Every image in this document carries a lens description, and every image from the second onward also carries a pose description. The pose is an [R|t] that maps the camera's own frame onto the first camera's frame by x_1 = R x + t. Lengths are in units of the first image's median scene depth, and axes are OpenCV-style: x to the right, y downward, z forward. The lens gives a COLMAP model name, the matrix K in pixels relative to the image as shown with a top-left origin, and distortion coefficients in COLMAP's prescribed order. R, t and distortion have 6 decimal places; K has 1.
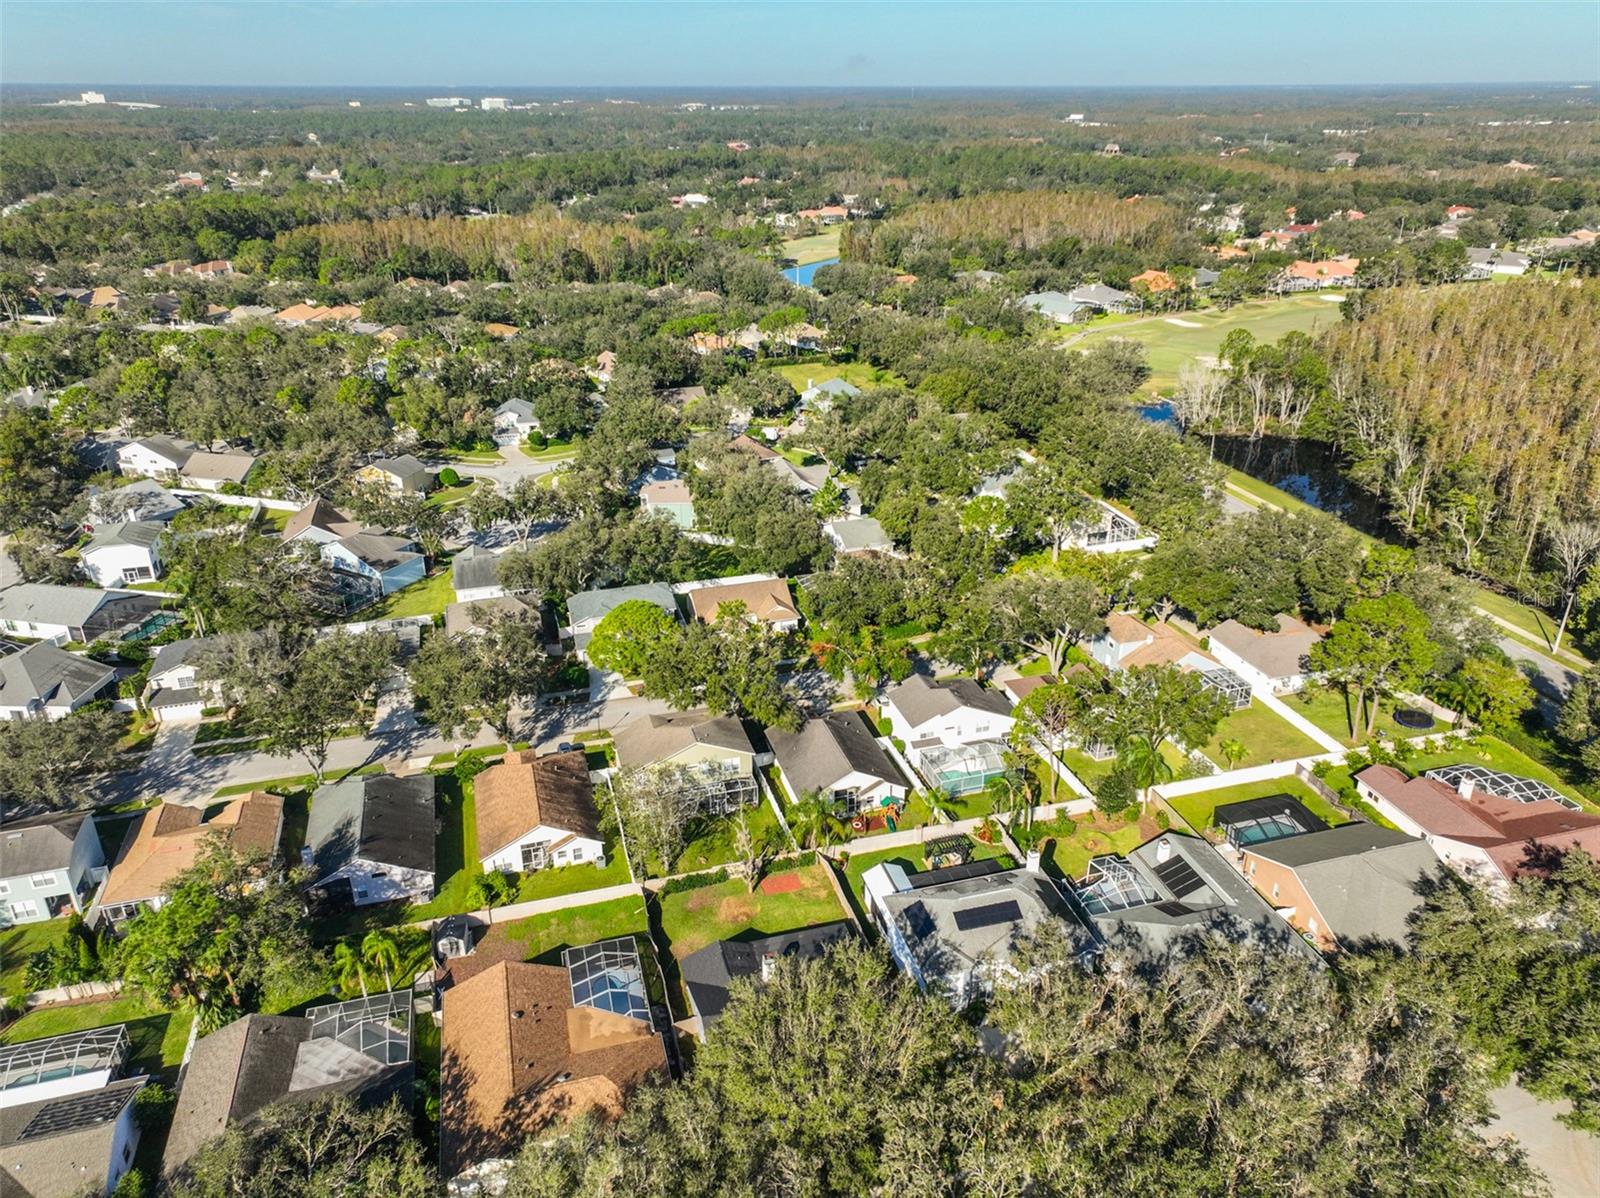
lens RADIAL K [[1115.1, 0, 804.6], [0, 1115.1, 600.7], [0, 0, 1]] dist [0.003716, 0.010218]
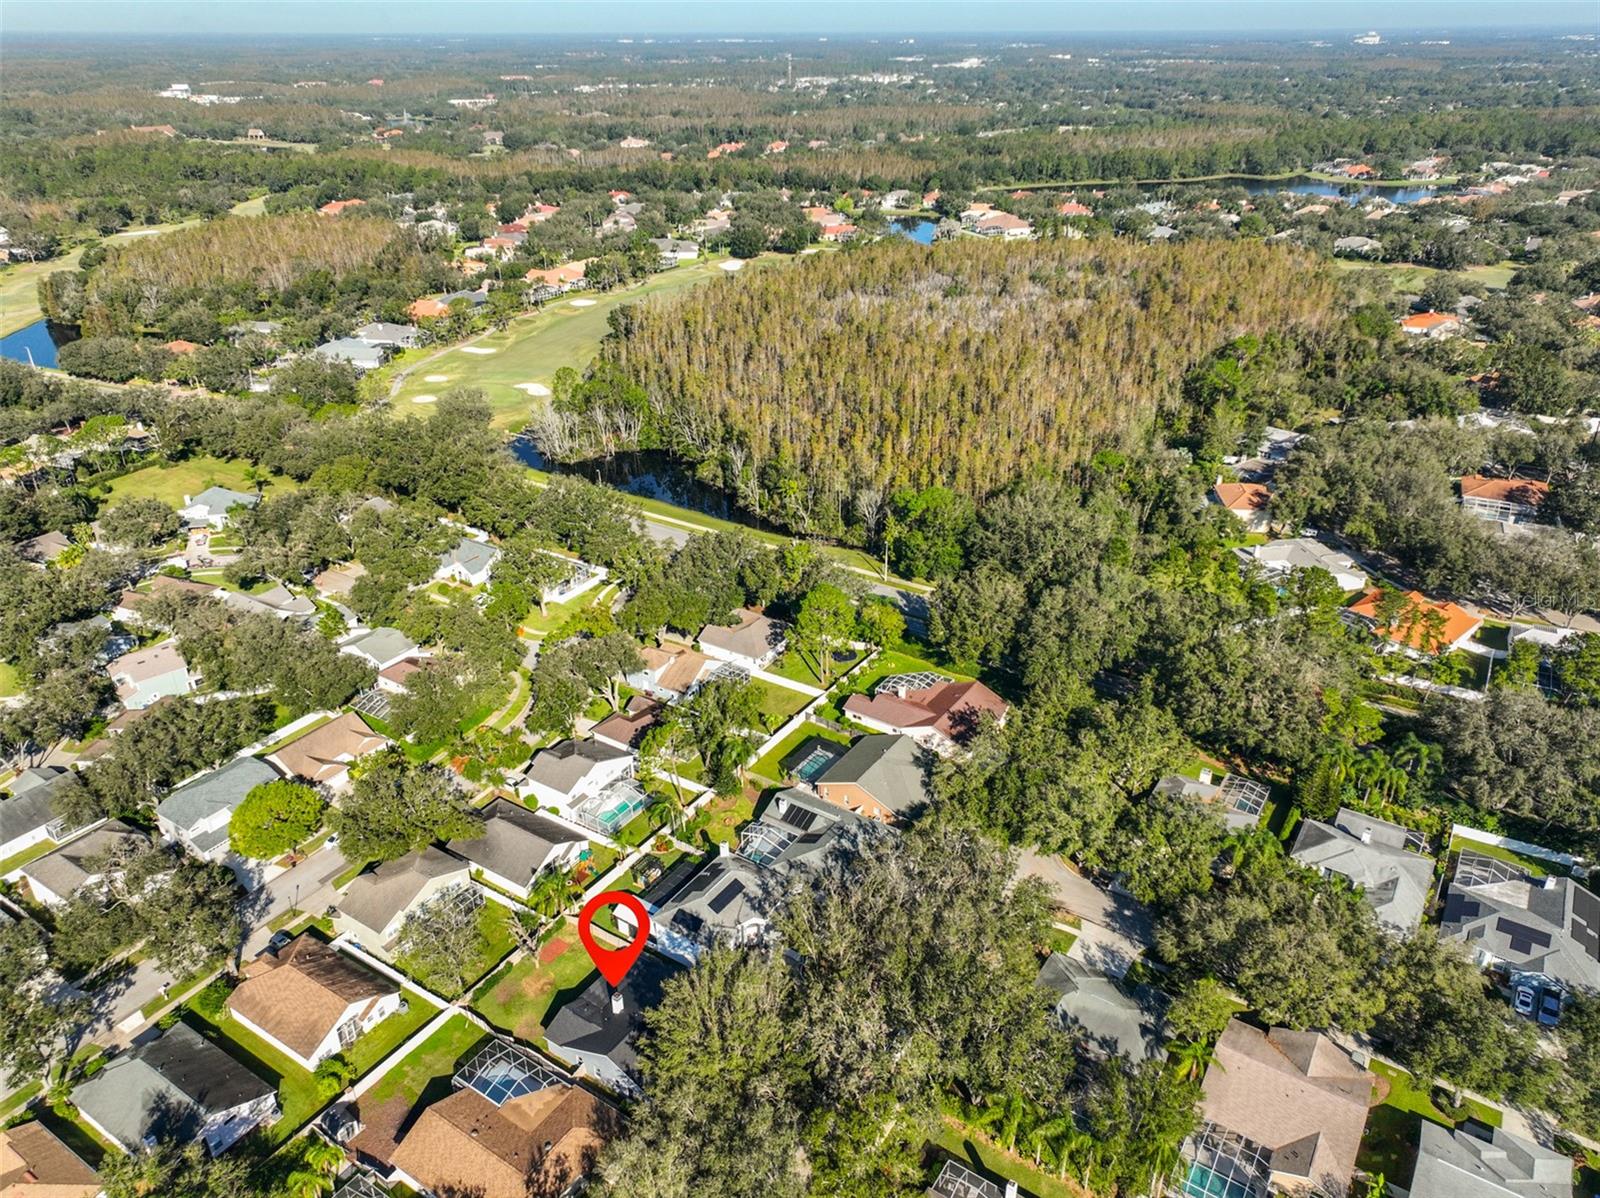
lens RADIAL K [[1115.1, 0, 804.6], [0, 1115.1, 600.7], [0, 0, 1]] dist [0.003716, 0.010218]
pose [[0.759958, -0.297934, 0.577668, -0.342230], [0.275323, 0.952641, 0.129122, -0.173543], [-0.588780, 0.060918, 0.805995, -0.183660]]
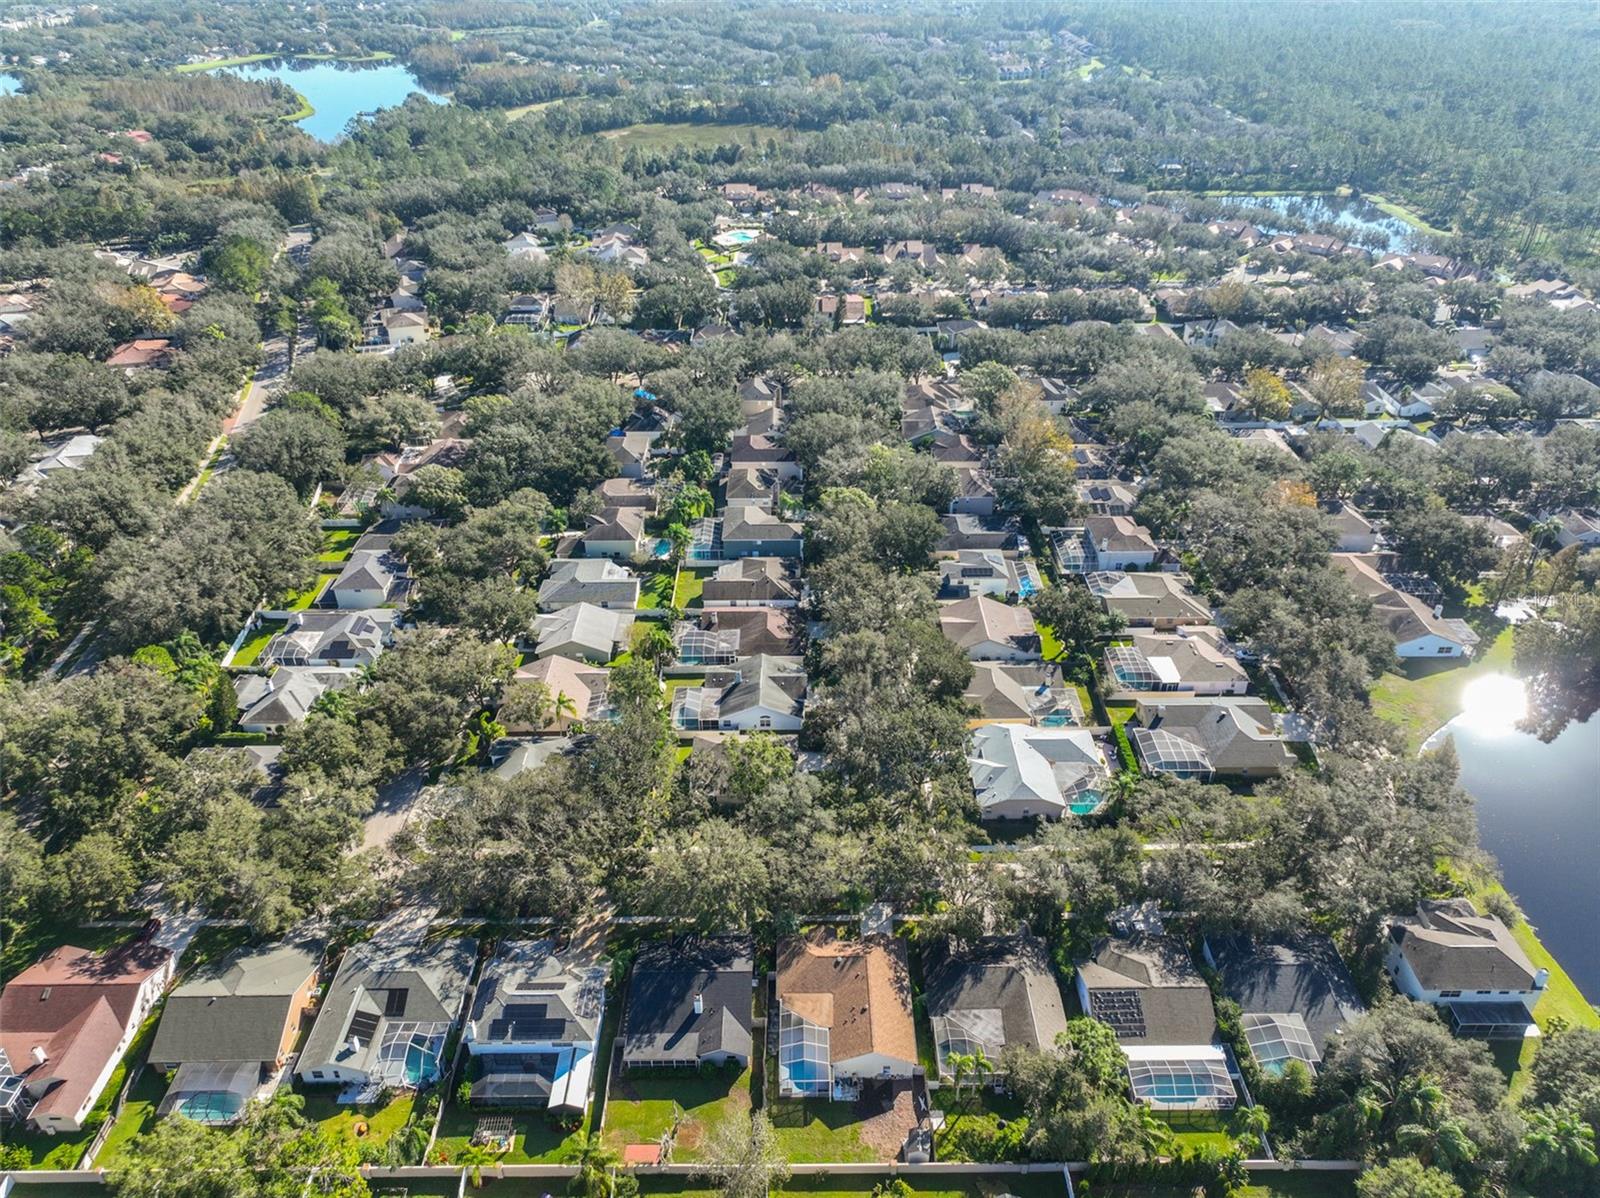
lens RADIAL K [[1115.1, 0, 804.6], [0, 1115.1, 600.7], [0, 0, 1]] dist [0.003716, 0.010218]
pose [[-0.963128, -0.139600, 0.229992, -0.294794], [0.117455, 0.550915, 0.826255, -0.793503], [-0.242051, 0.822803, -0.514205, 0.875990]]
